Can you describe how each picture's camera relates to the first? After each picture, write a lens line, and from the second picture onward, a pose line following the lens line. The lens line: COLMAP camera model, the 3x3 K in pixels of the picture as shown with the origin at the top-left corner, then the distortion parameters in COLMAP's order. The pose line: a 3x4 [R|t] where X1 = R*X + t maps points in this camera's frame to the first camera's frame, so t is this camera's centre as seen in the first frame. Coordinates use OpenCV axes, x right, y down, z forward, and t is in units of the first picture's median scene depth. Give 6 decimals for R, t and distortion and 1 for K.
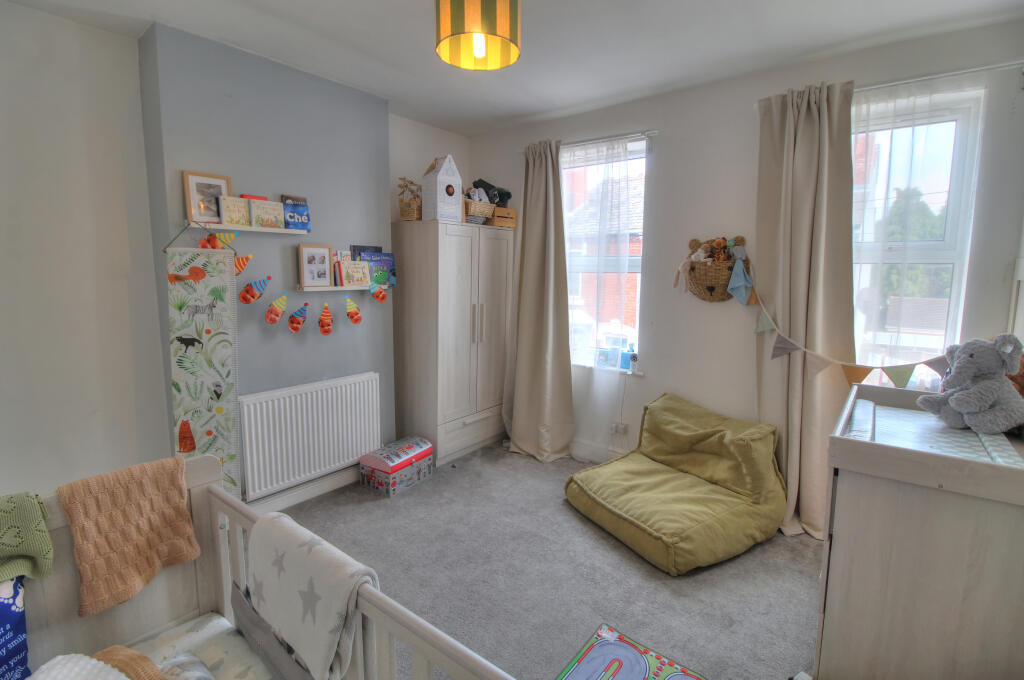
lens RADIAL K [[480.6, 0, 512.0], [0, 480.6, 340.0], [0, 0, 1]] dist [-0.000694, -0.000445]
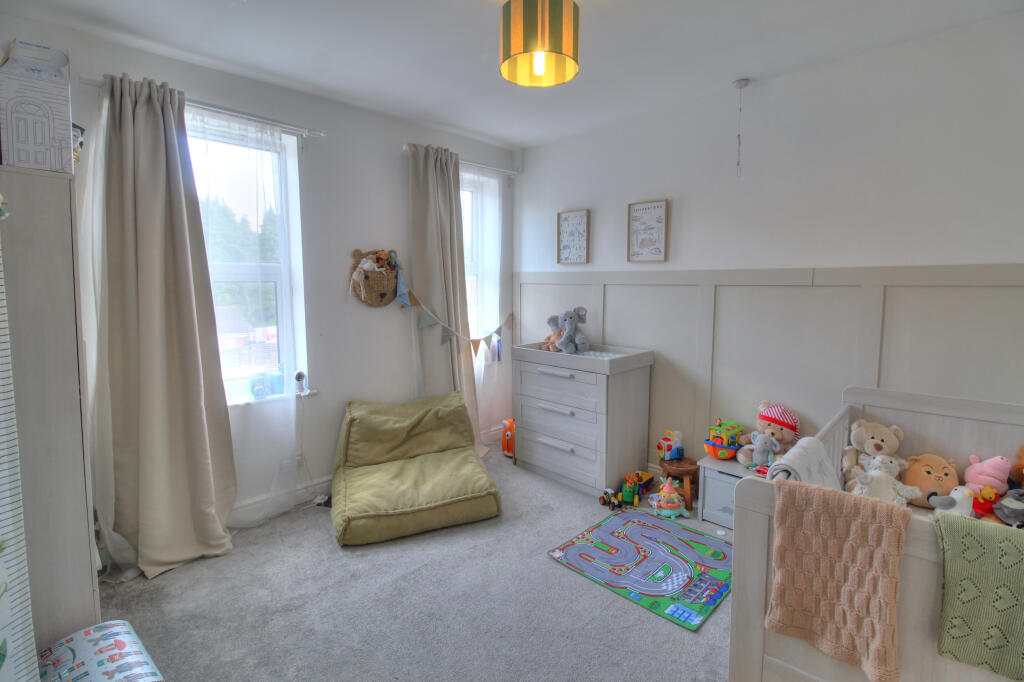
lens RADIAL K [[497.6, 0, 514.6], [0, 497.6, 333.2], [0, 0, 1]] dist [-0.001046, -0.000329]
pose [[0.087460, -0.113273, 0.989707, -0.714047], [0.139152, 0.985163, 0.100456, -0.091918], [-0.986401, 0.128934, 0.101924, 0.583375]]
